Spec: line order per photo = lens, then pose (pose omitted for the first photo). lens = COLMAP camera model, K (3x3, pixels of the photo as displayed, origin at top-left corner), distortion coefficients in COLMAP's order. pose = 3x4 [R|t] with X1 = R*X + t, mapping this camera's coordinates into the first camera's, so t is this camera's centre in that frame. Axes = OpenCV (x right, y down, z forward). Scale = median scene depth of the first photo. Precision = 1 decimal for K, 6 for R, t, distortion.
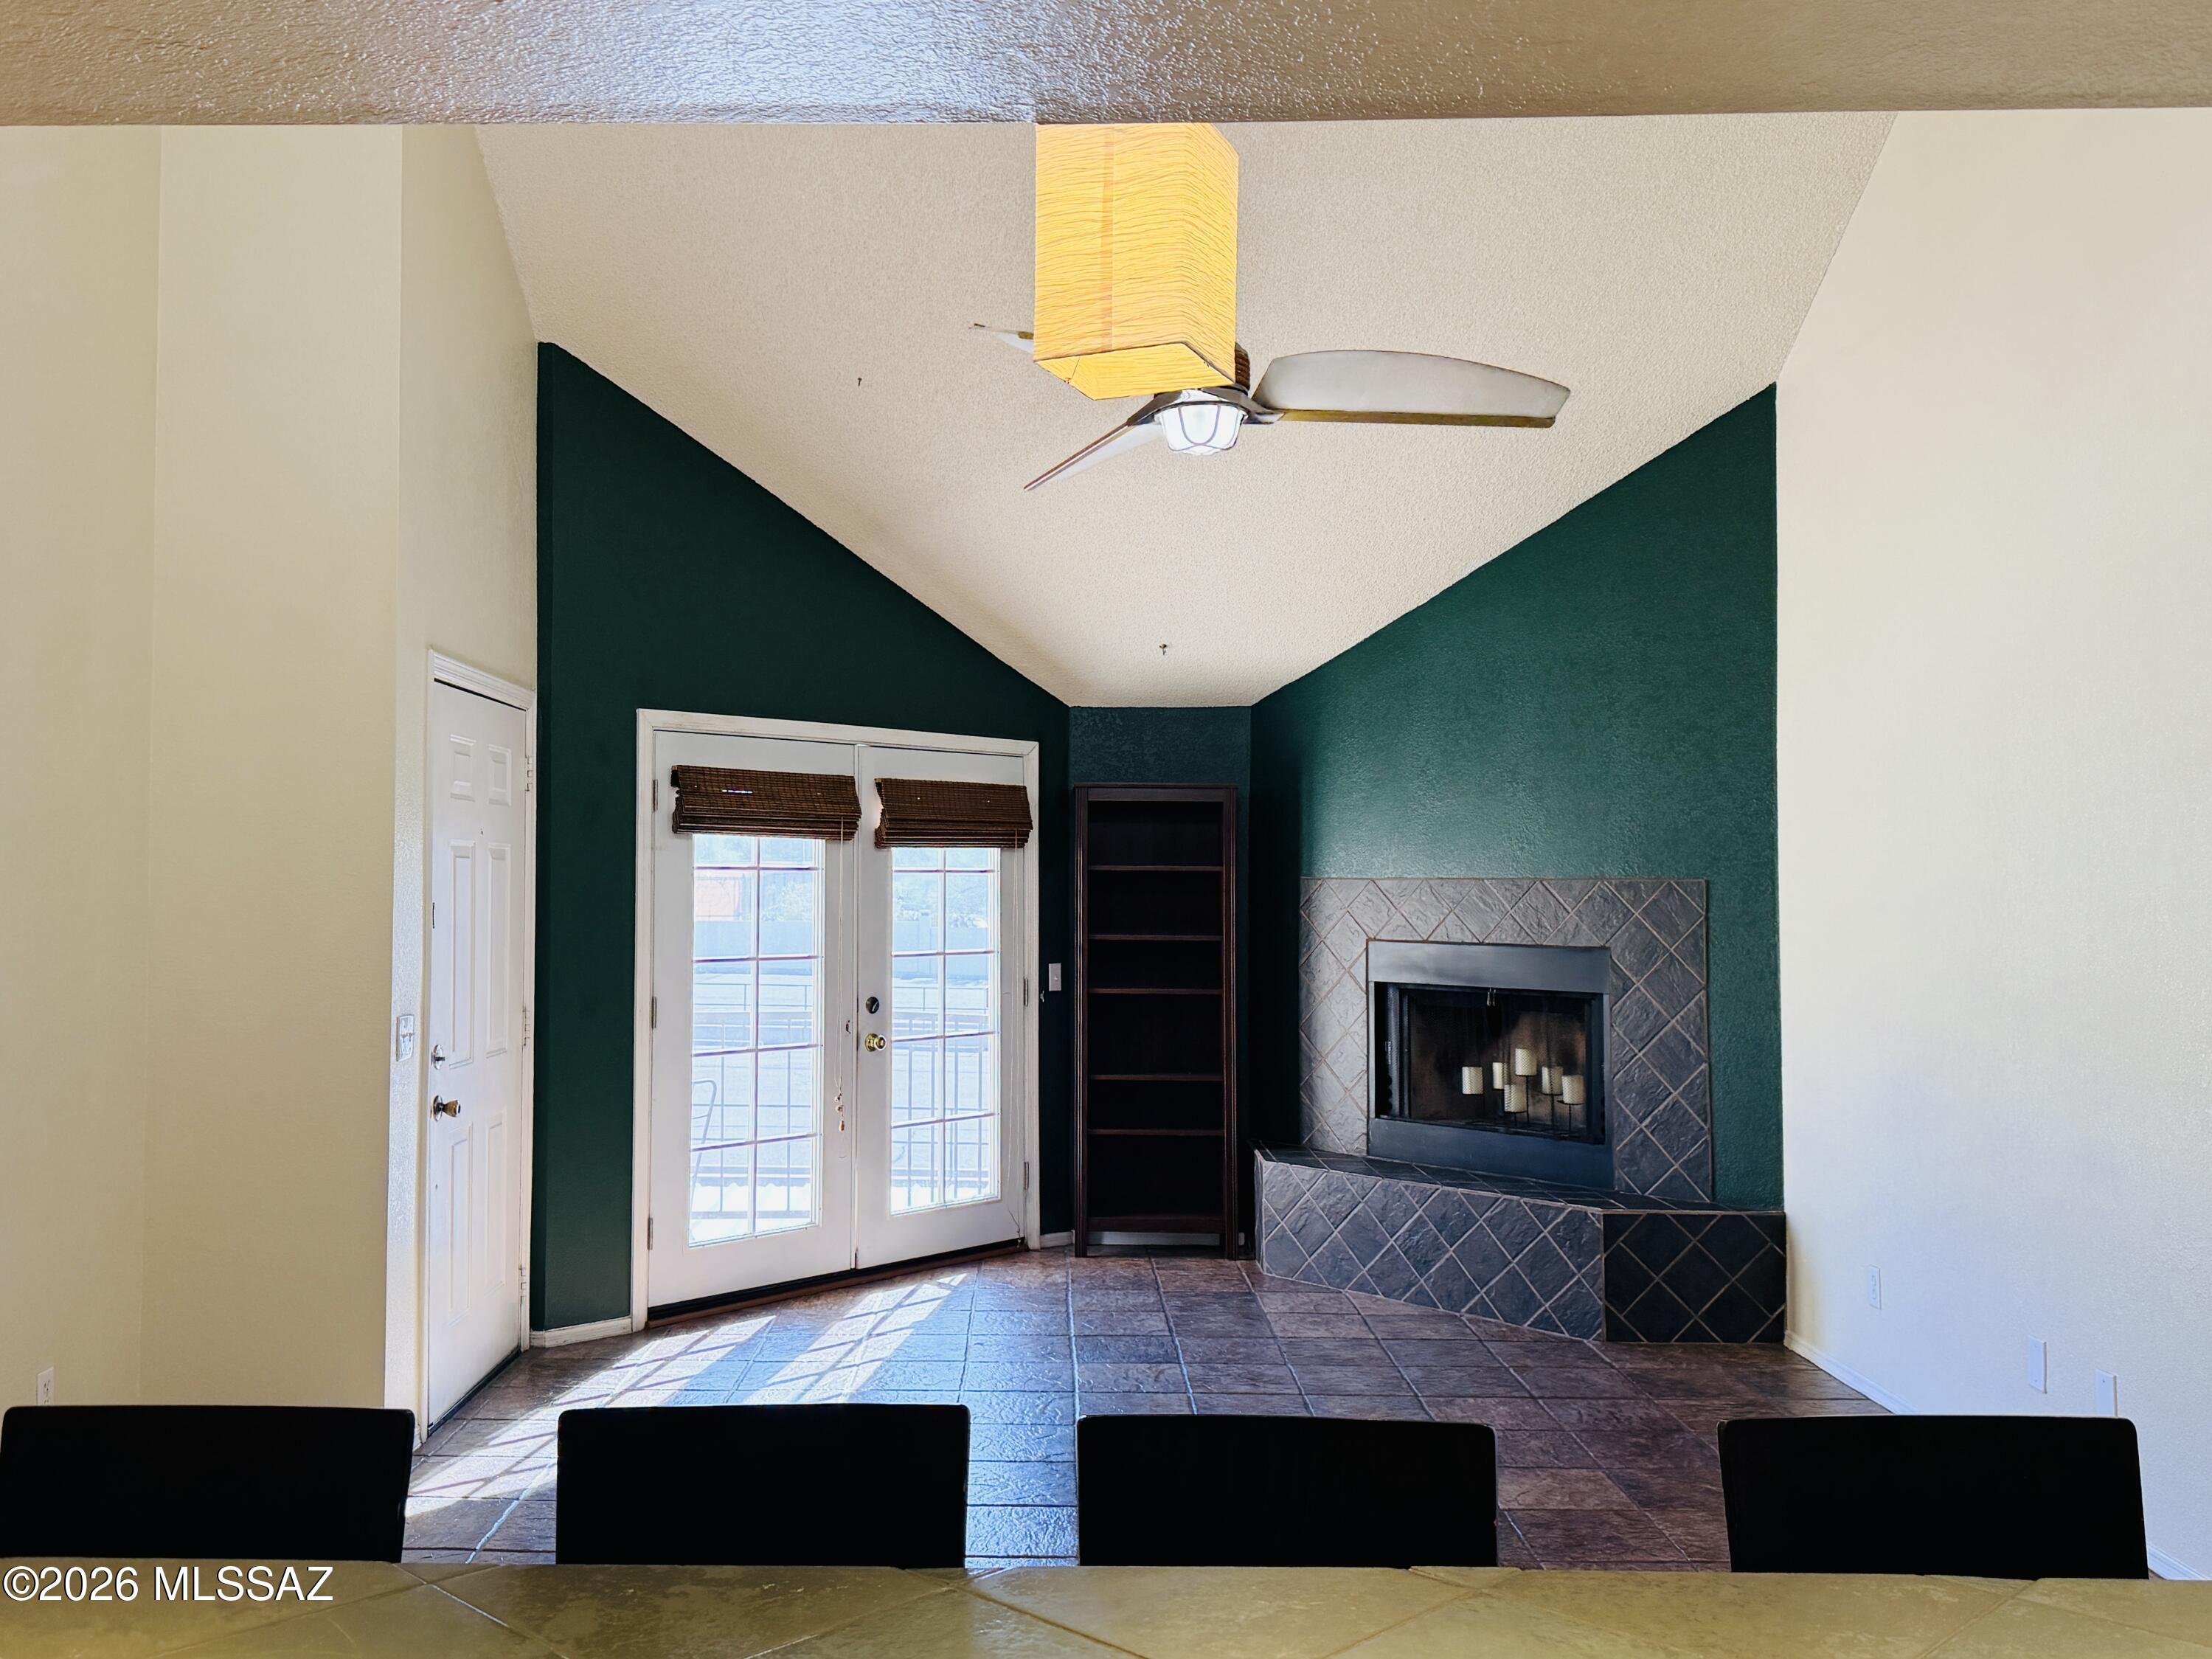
lens RADIAL K [[1835.5, 0, 1125.4], [0, 1835.5, 817.5], [0, 0, 1]] dist [0.082439, -0.030204]
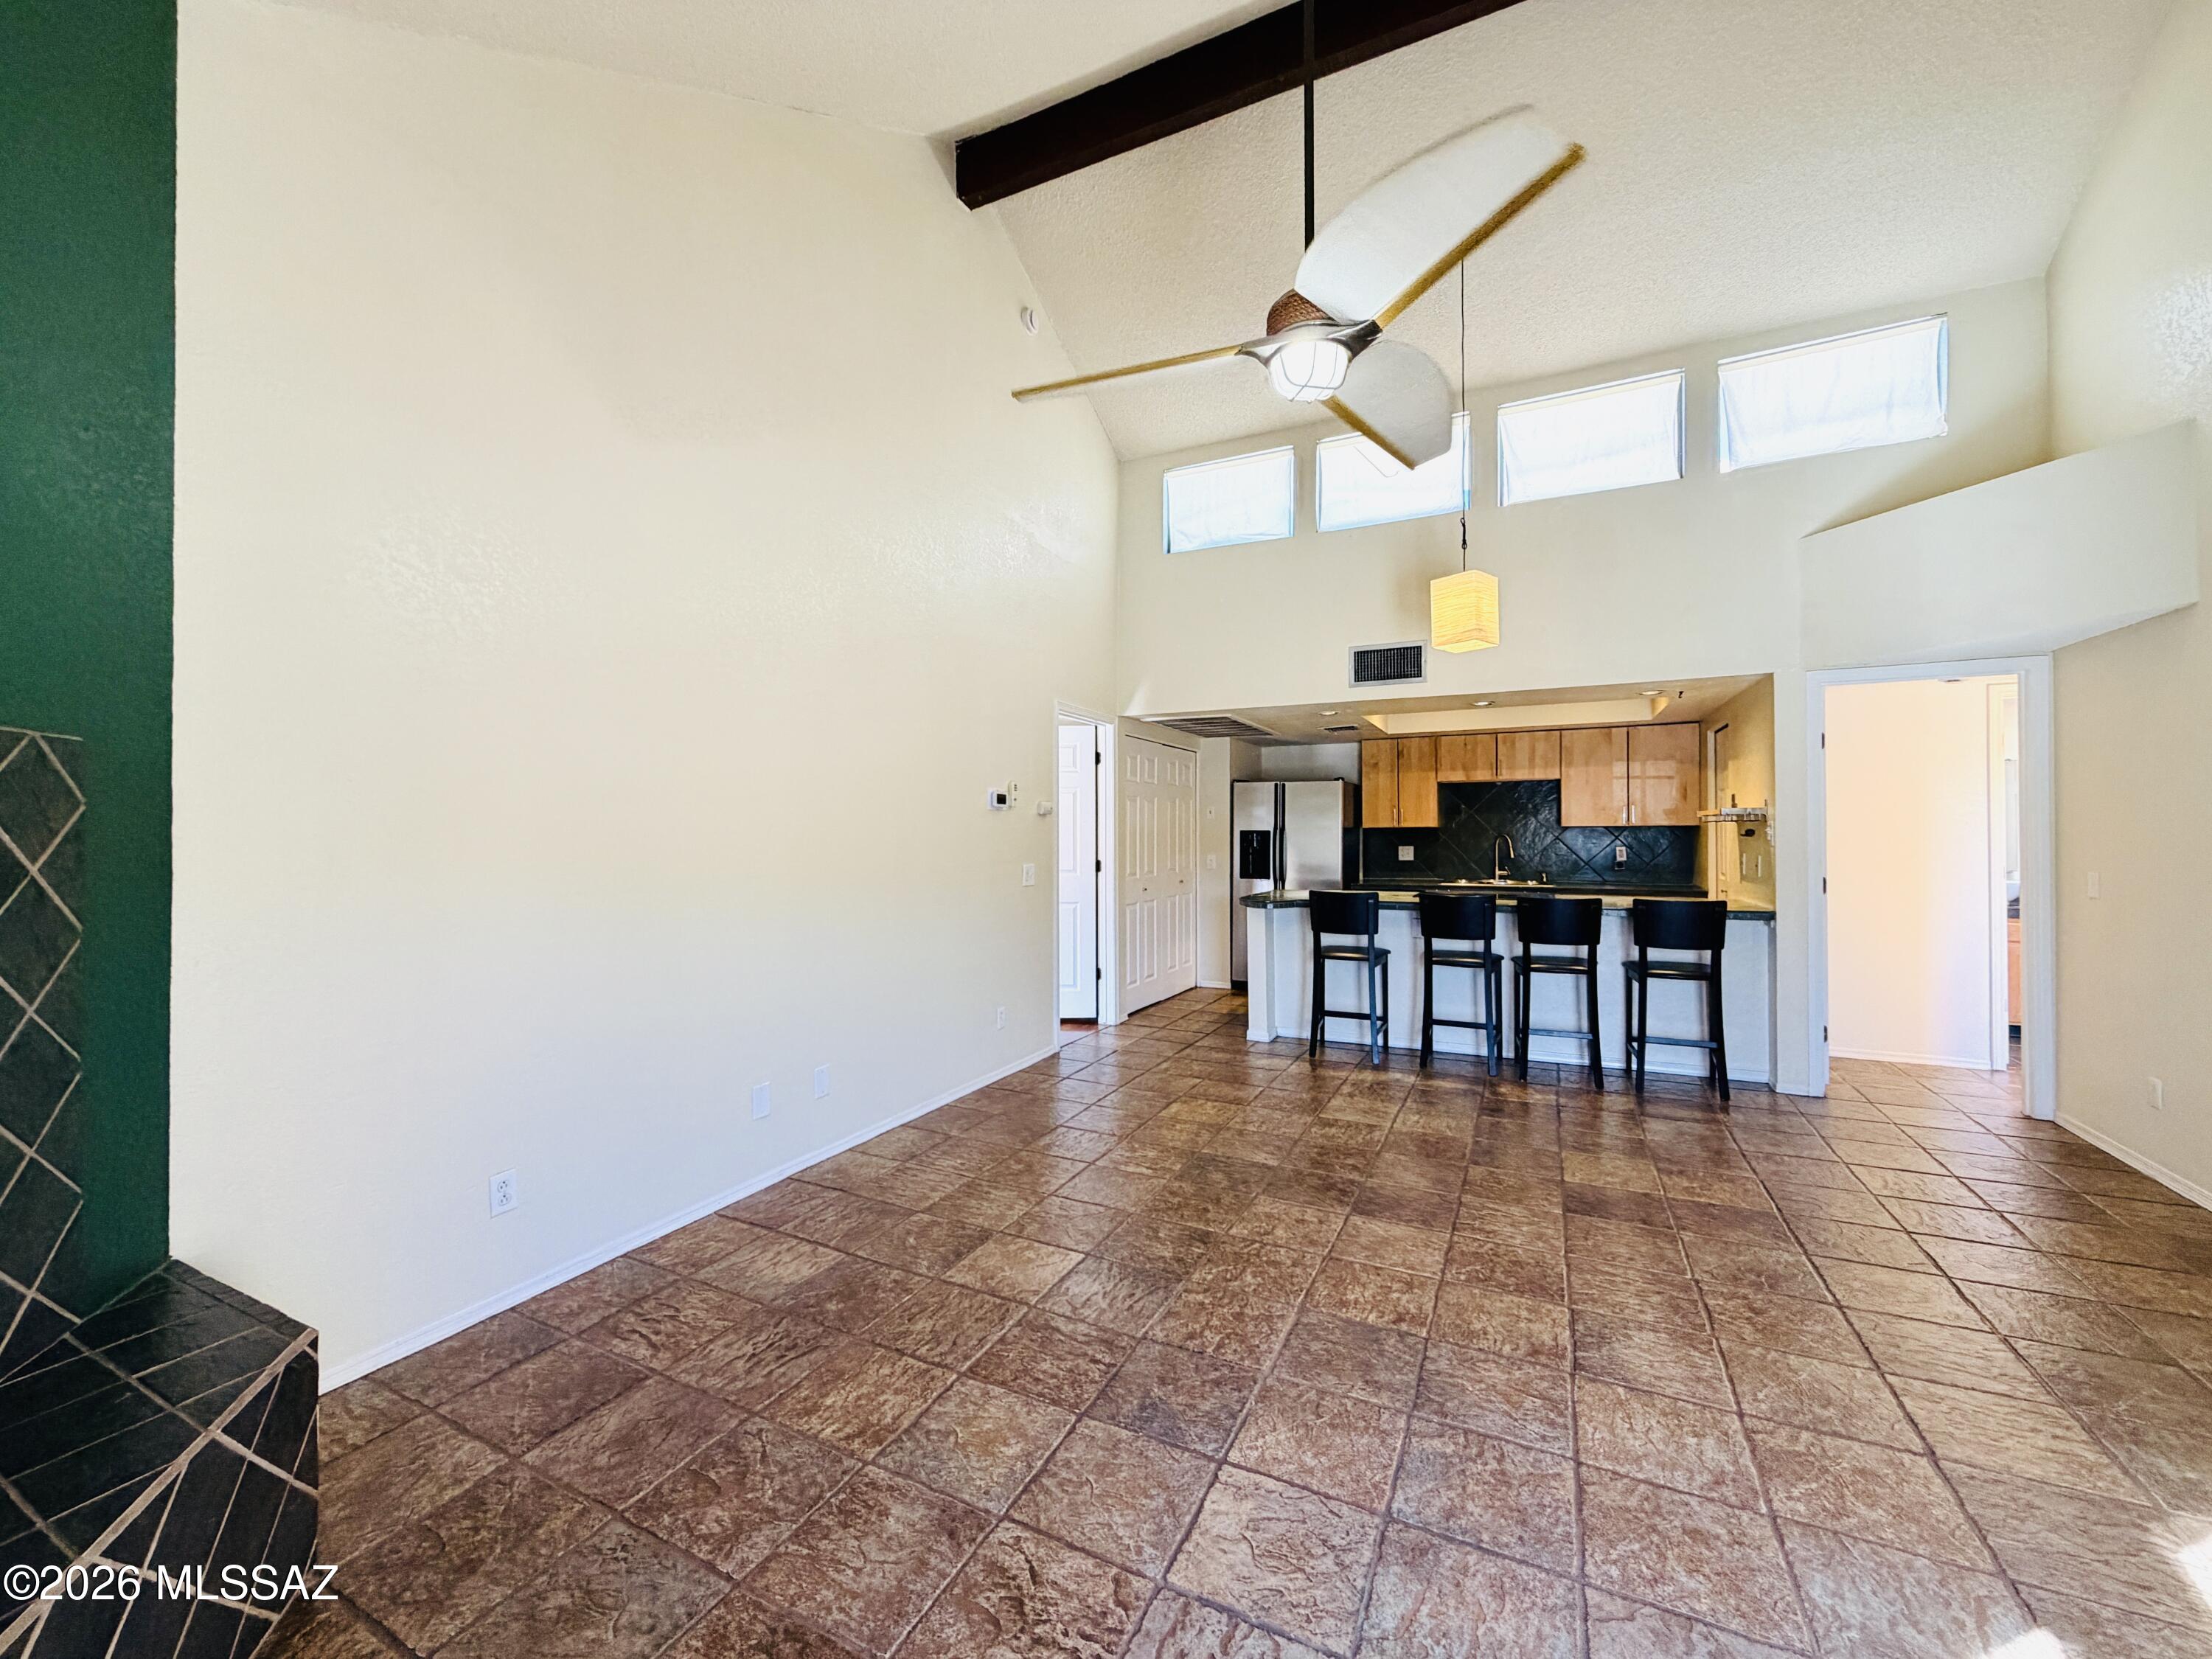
lens RADIAL K [[887.6, 0, 1075.0], [0, 887.6, 831.6], [0, 0, 1]] dist [-0.003599, -0.000270]
pose [[-0.861139, -0.002636, 0.508362, -0.073352], [-0.018600, 0.999480, -0.026324, 0.058567], [-0.508028, -0.032124, -0.860741, 1.037745]]
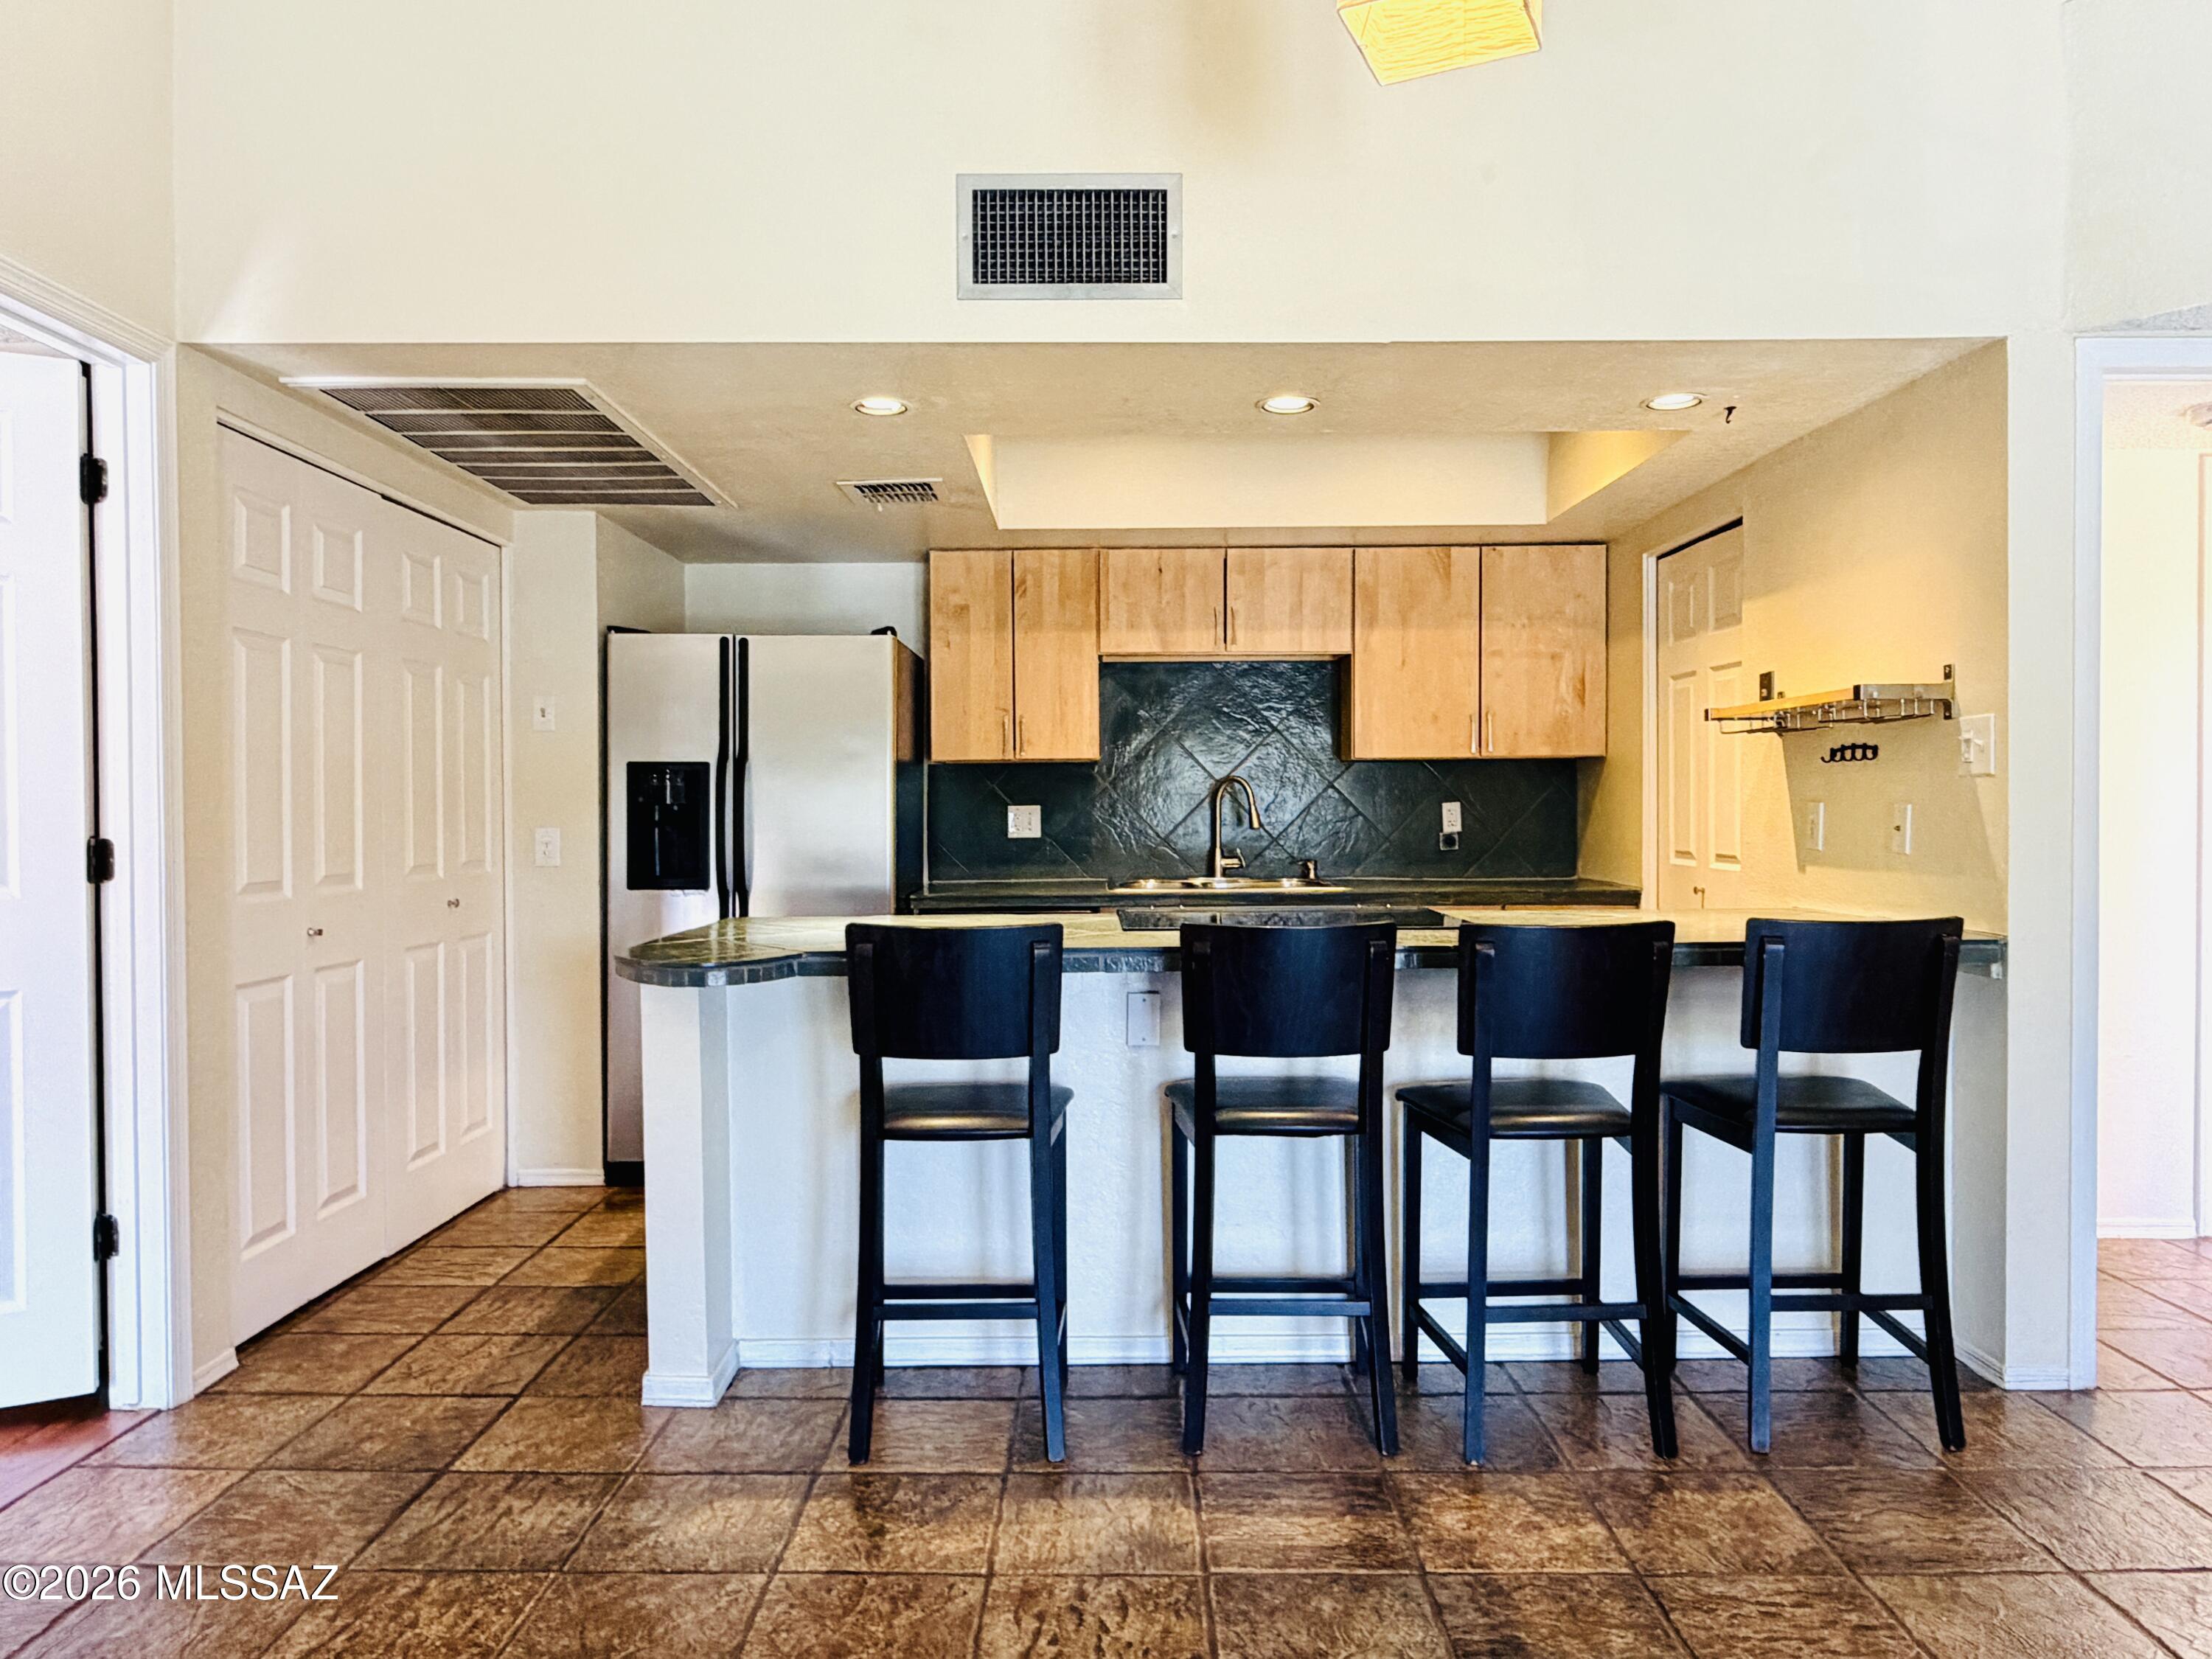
lens RADIAL K [[1456.8, 0, 1115.2], [0, 1456.8, 830.8], [0, 0, 1]] dist [0.004103, -0.000669]
pose [[-0.999297, -0.002636, 0.037393, 0.057597], [-0.003324, 0.999826, -0.018348, 0.067918], [-0.037338, -0.018460, -0.999132, 0.654155]]
